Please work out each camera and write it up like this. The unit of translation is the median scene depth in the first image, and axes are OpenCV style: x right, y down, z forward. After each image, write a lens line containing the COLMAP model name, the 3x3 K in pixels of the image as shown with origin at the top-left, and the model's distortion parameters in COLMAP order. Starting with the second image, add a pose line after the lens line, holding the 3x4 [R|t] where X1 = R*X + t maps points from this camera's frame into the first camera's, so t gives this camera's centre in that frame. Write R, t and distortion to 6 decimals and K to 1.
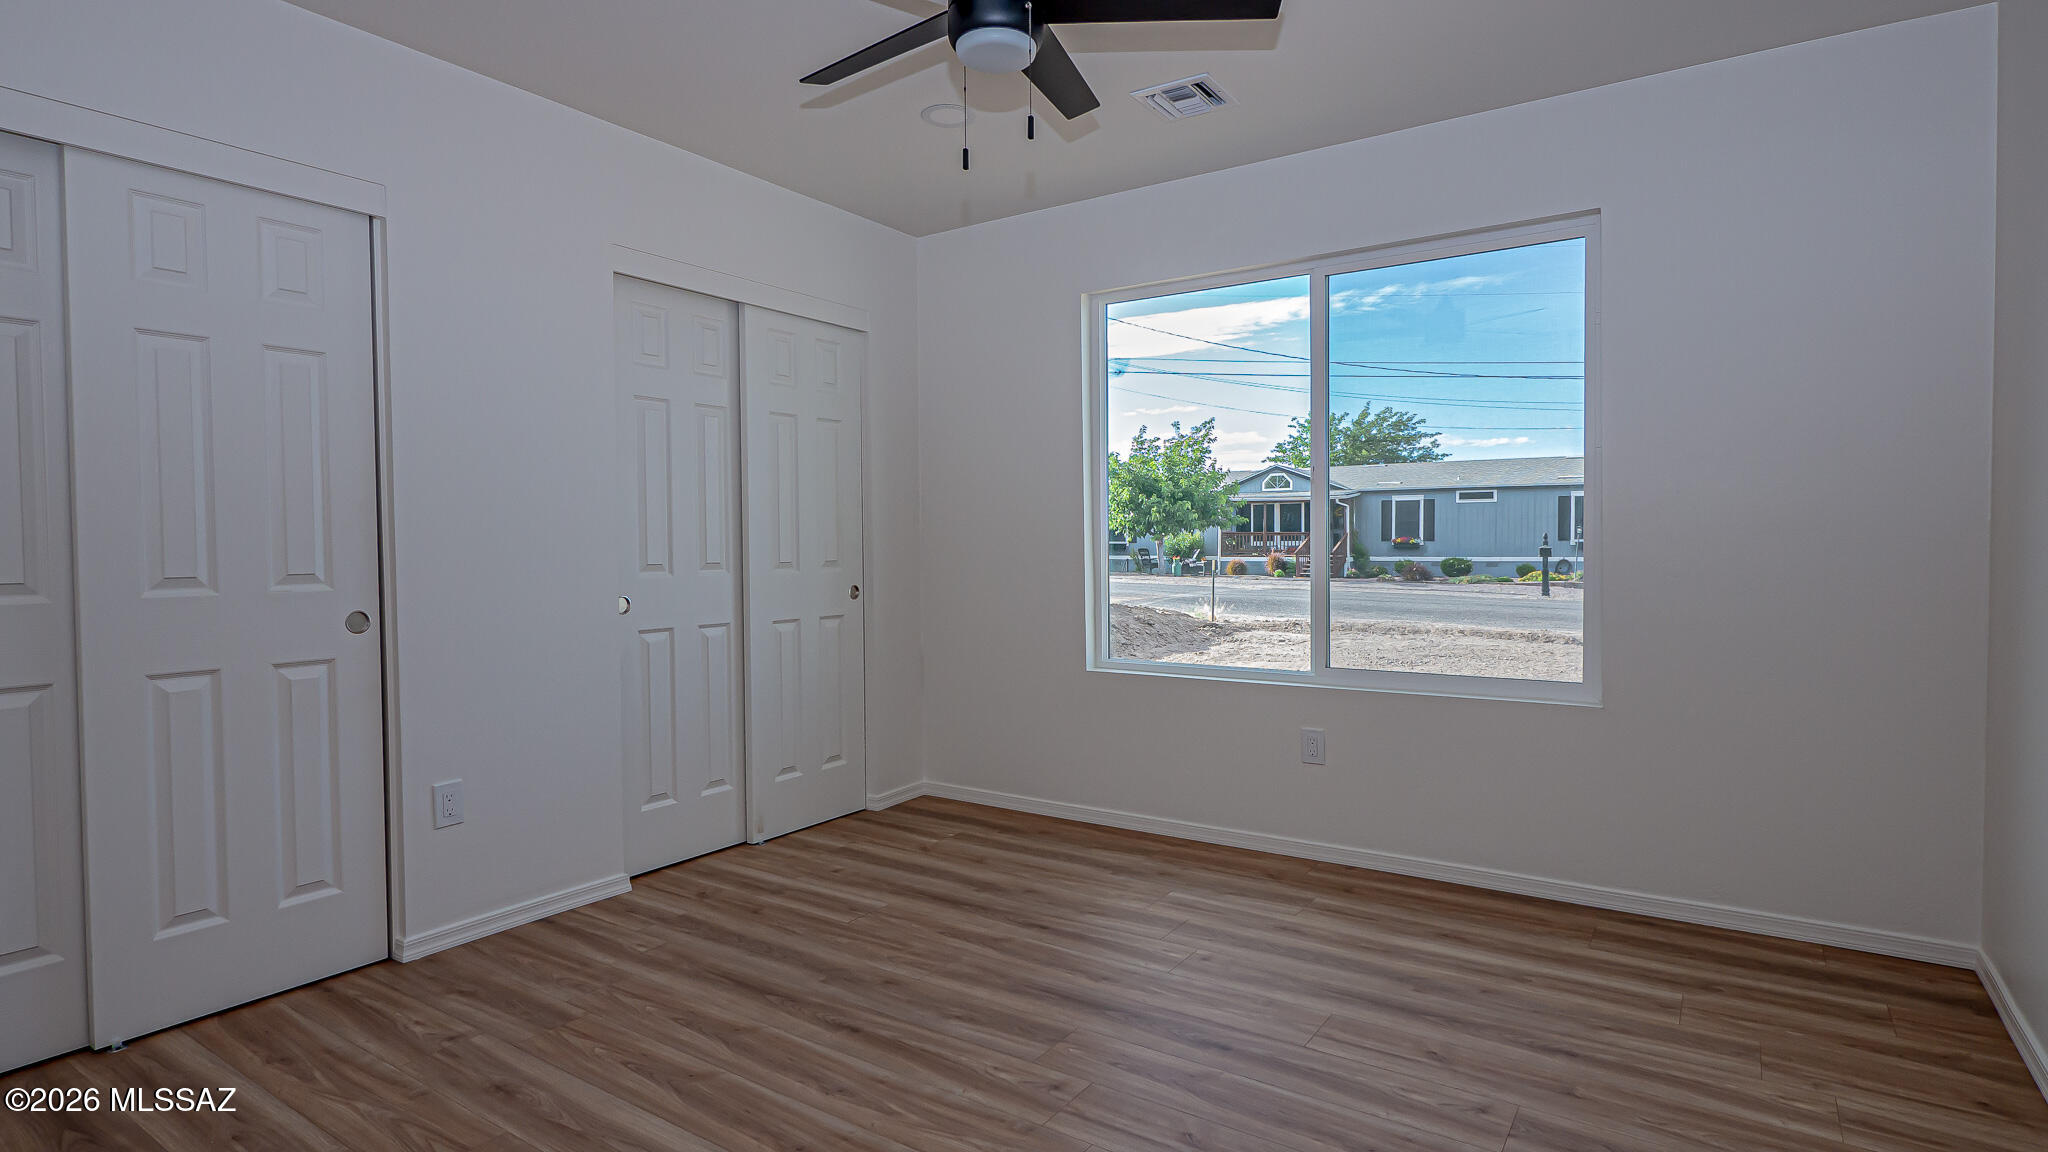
lens RADIAL K [[1044.5, 0, 1024.0], [0, 1044.5, 576.0], [0, 0, 1]] dist [0.001230, 0.000158]
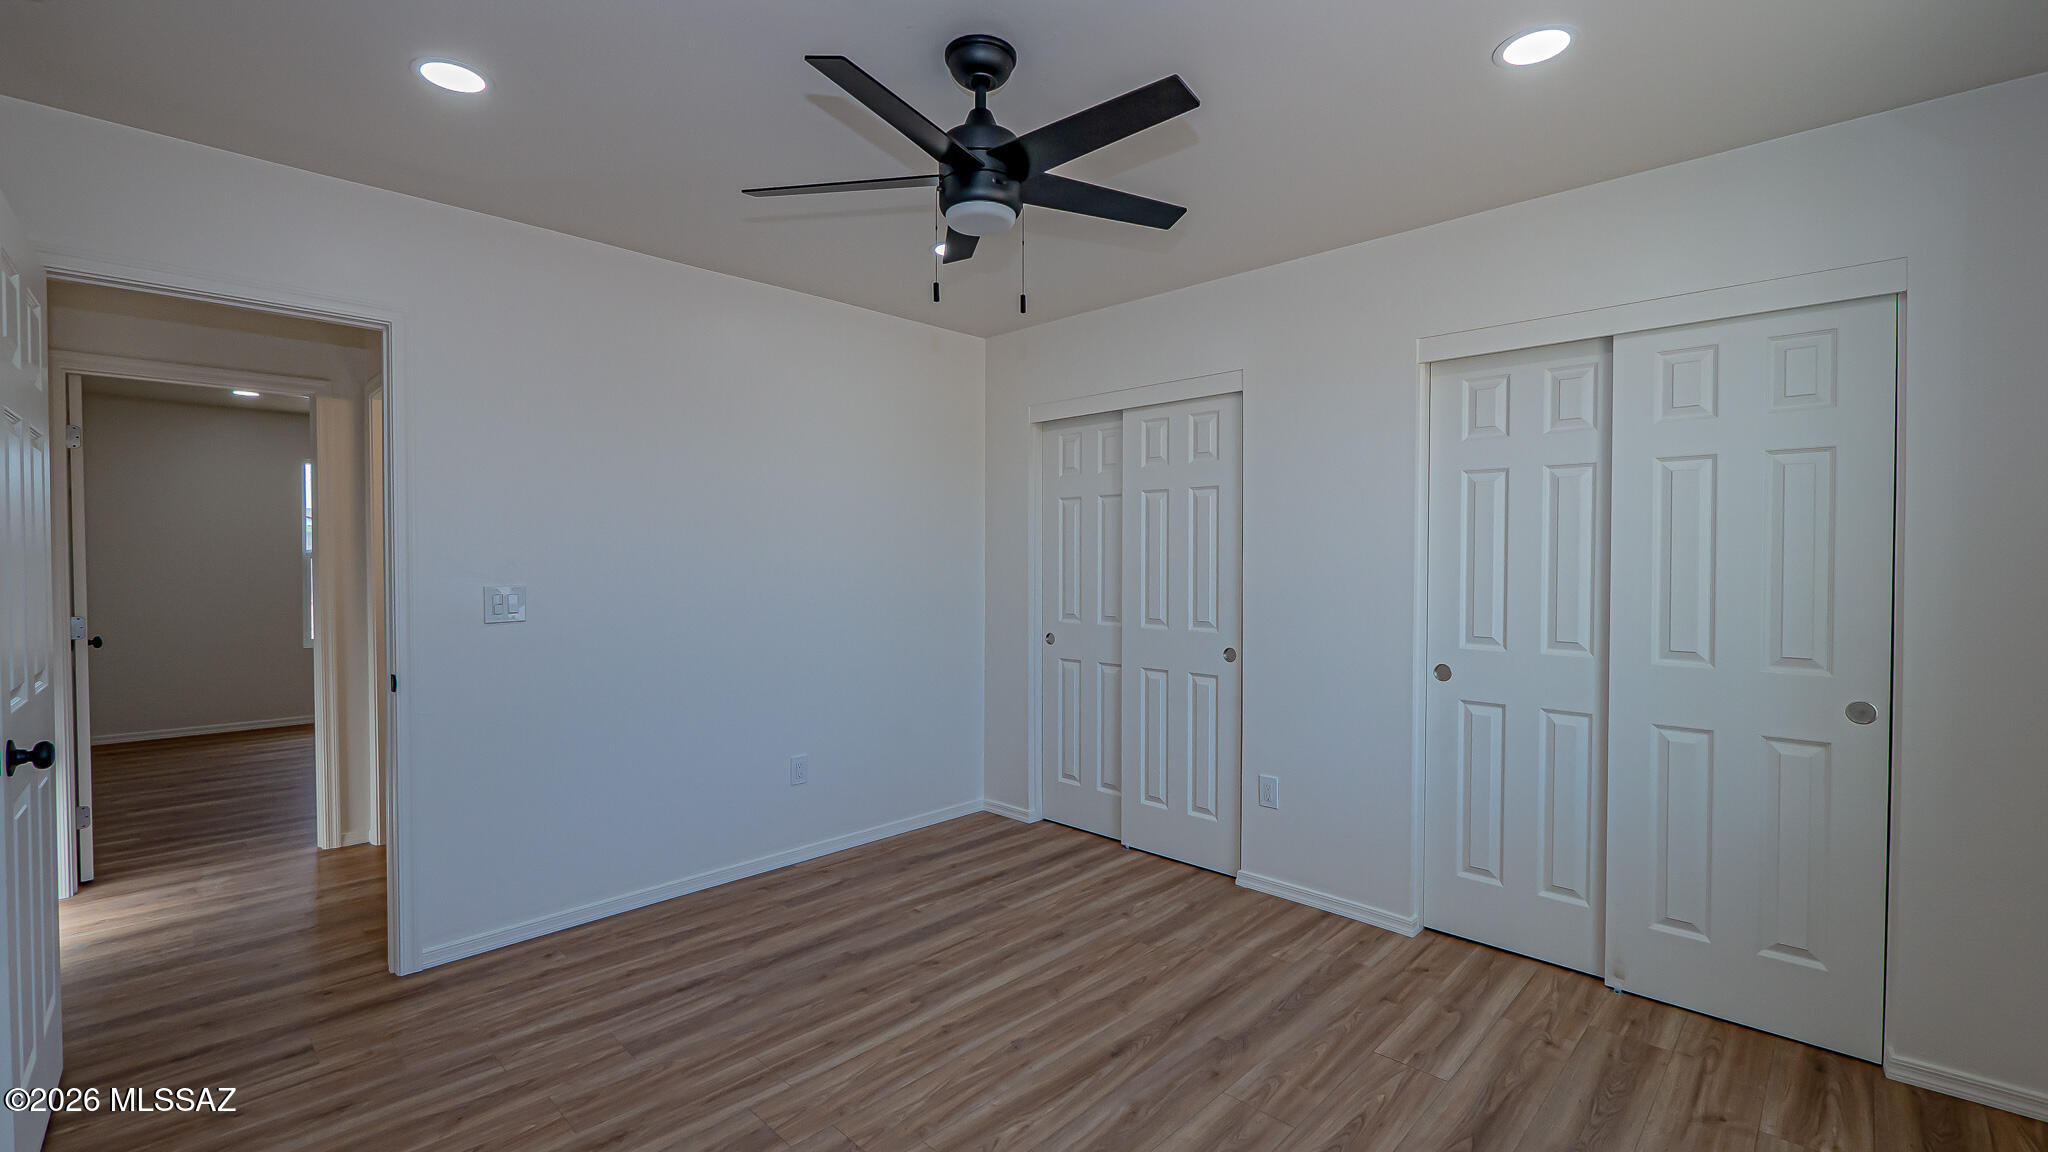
lens RADIAL K [[861.6, 0, 1024.0], [0, 861.6, 576.0], [0, 0, 1]] dist [-0.044613, 0.028893]
pose [[-0.182338, 0.027153, -0.982861, 0.653854], [-0.032727, 0.998897, 0.033667, -0.103779], [0.982691, 0.038305, -0.181248, 0.895719]]
